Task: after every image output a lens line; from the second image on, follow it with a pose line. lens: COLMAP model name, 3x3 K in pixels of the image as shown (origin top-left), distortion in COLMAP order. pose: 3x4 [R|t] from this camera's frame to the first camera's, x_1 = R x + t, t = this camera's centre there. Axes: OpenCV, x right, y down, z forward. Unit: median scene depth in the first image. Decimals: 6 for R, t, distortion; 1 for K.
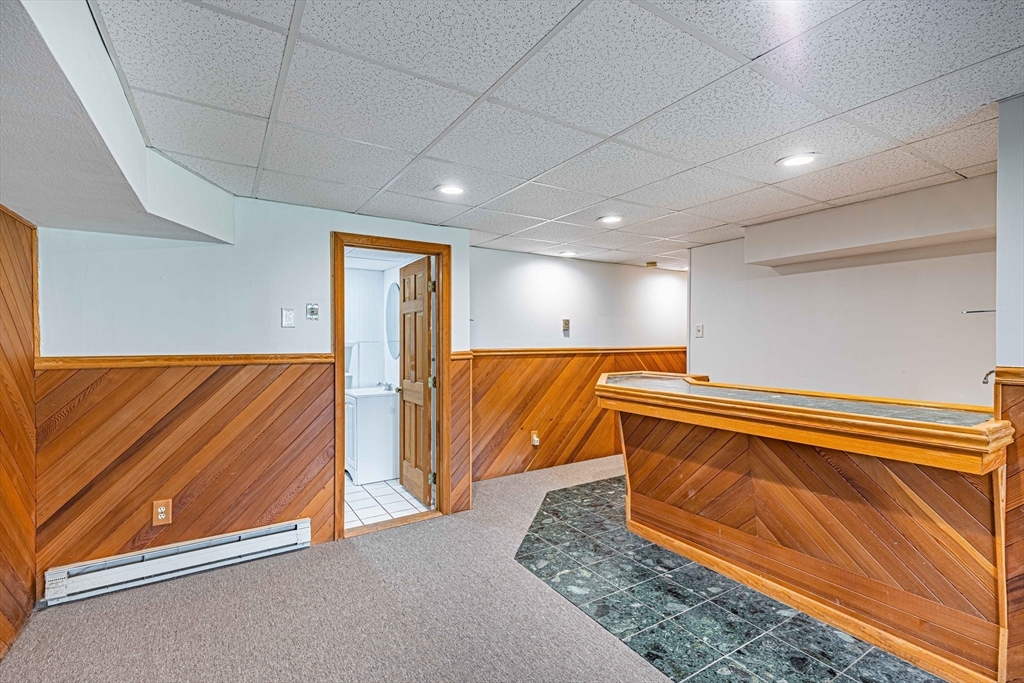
lens RADIAL K [[456.9, 0, 510.7], [0, 456.9, 341.9], [0, 0, 1]] dist [0.003995, -0.000136]
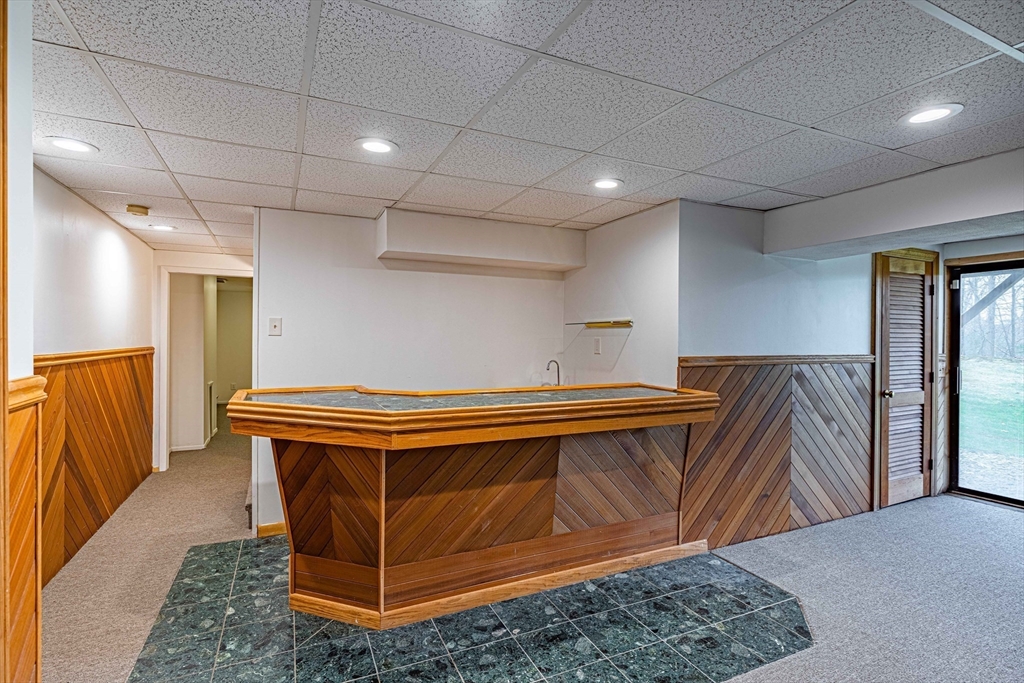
lens RADIAL K [[498.0, 0, 511.9], [0, 498.0, 339.7], [0, 0, 1]] dist [-0.001404, 0.000491]
pose [[0.124539, -0.001729, 0.992213, -0.515658], [0.000808, 0.999998, 0.001641, -0.007422], [-0.992214, 0.000597, 0.124541, 0.871654]]
